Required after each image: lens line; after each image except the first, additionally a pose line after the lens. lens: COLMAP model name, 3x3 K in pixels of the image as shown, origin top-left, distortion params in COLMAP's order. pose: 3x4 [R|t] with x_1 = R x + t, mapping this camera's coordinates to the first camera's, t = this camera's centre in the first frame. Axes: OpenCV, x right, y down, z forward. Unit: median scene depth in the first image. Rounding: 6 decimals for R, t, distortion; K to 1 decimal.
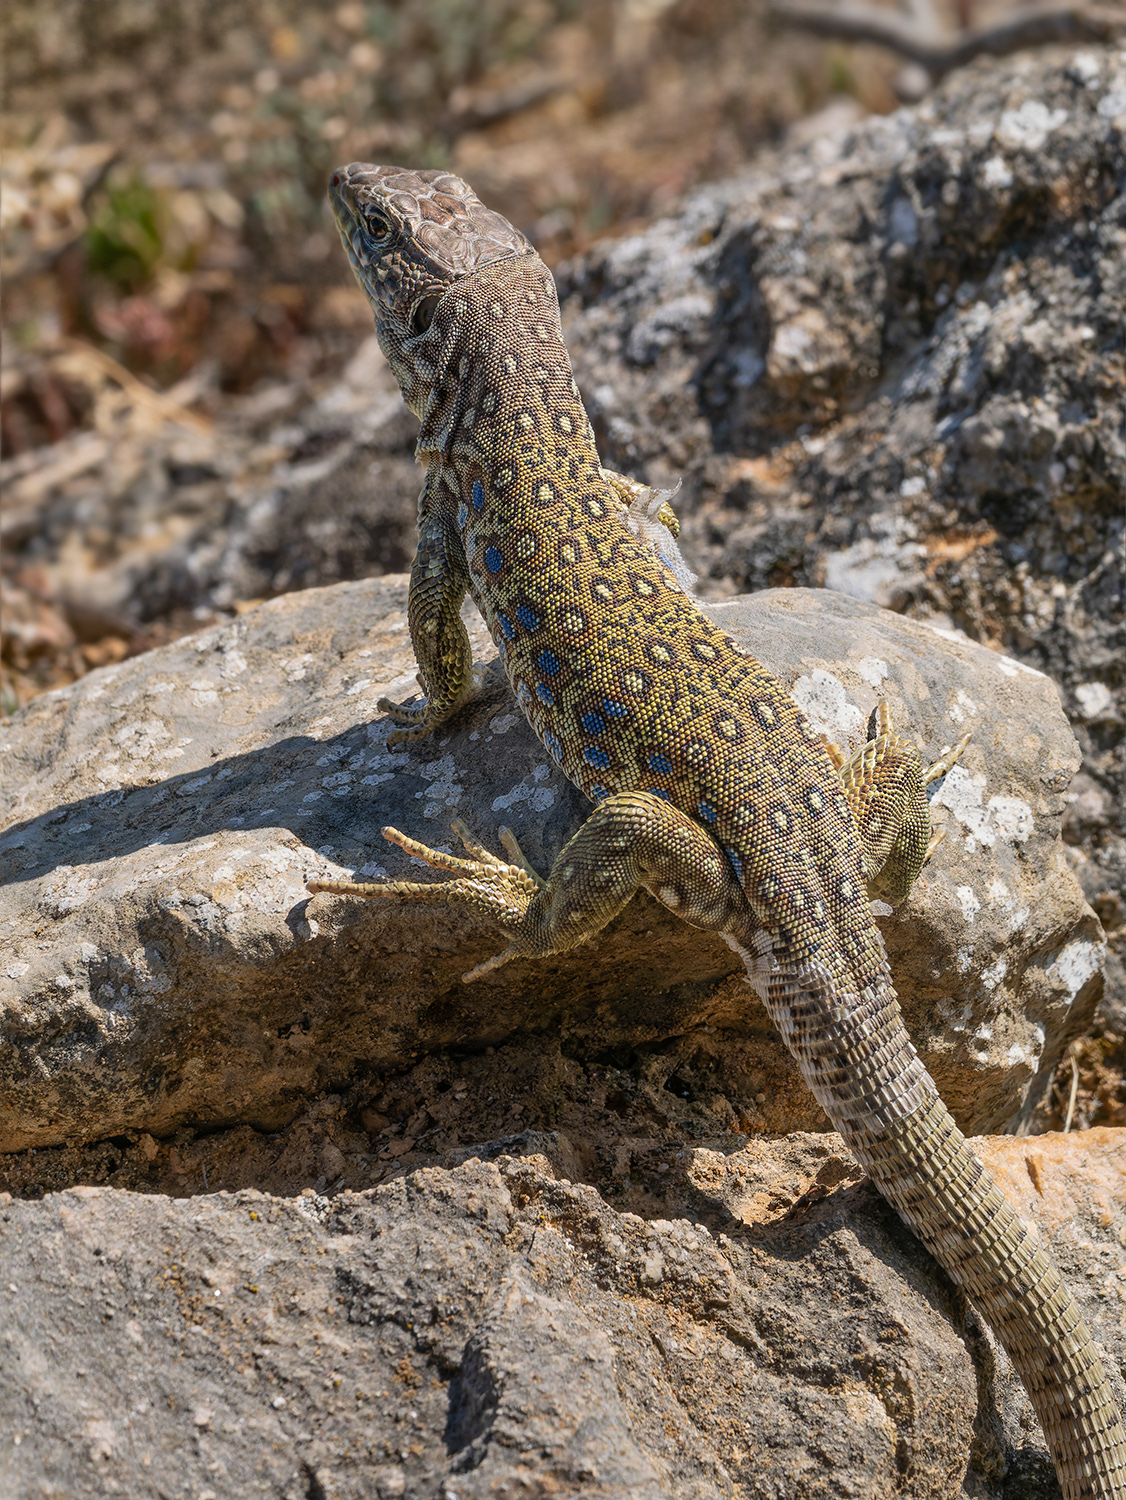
lens RADIAL K [[1067.7, 0, 560.3], [0, 1067.7, 747.0], [0, 0, 1]] dist [-0.000135, -0.000585]
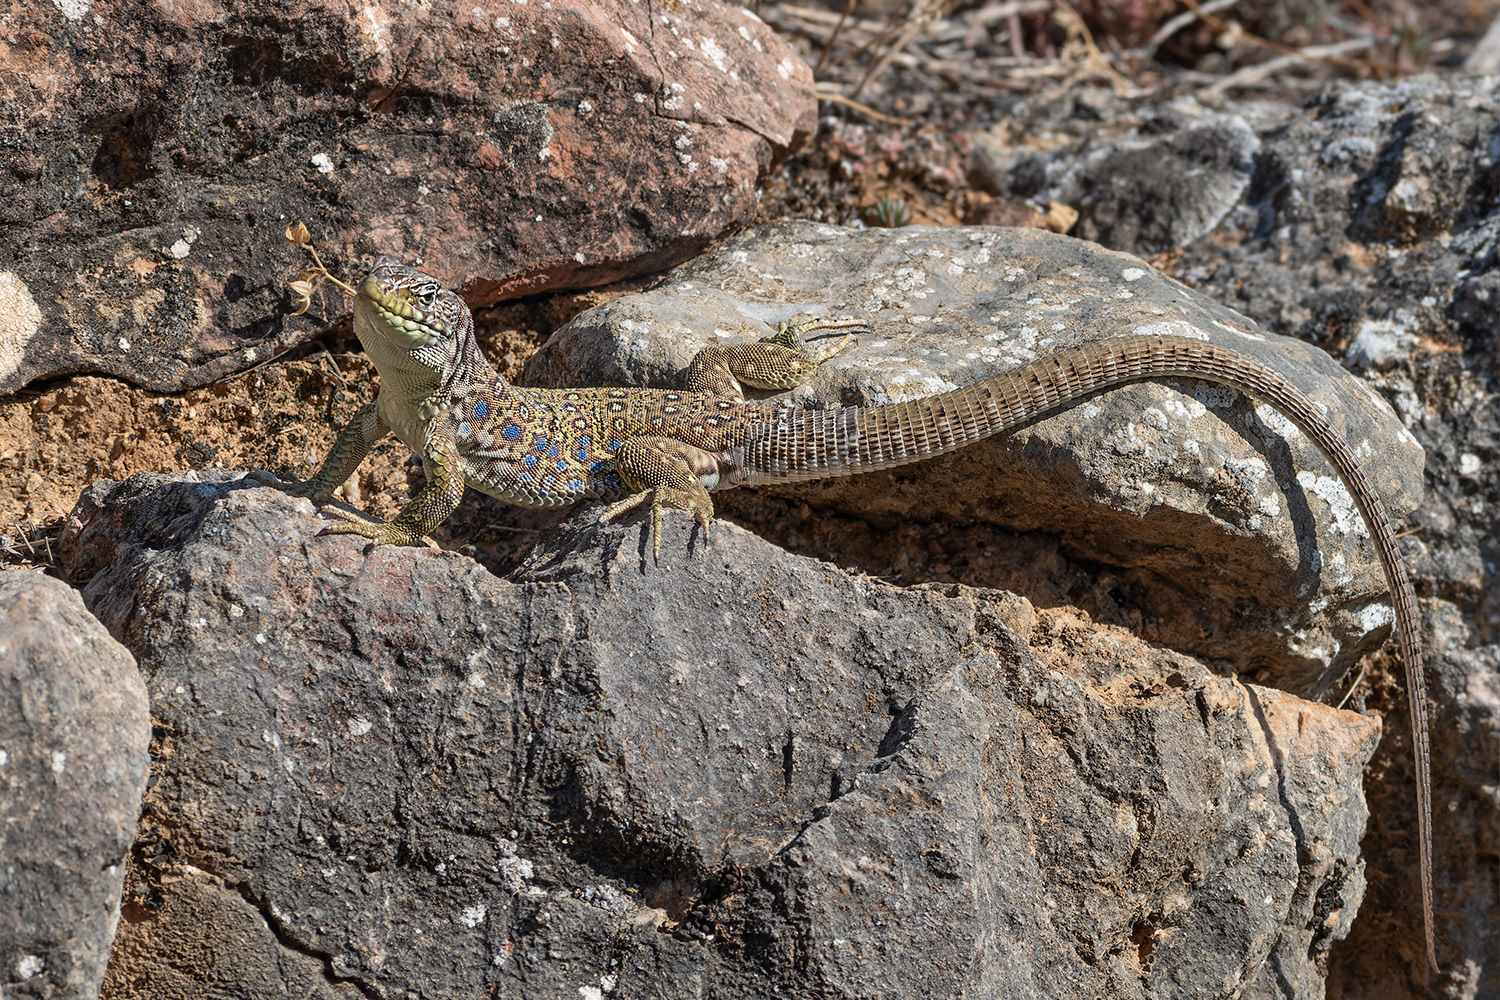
lens RADIAL K [[625.3, 0, 752.8], [0, 625.3, 507.3], [0, 0, 1]] dist [-0.002371, -0.000196]
pose [[0.925557, 0.378514, -0.008477, -0.466685], [-0.378466, 0.925591, 0.006748, 0.403336], [0.010401, -0.003037, 0.999941, 0.015162]]
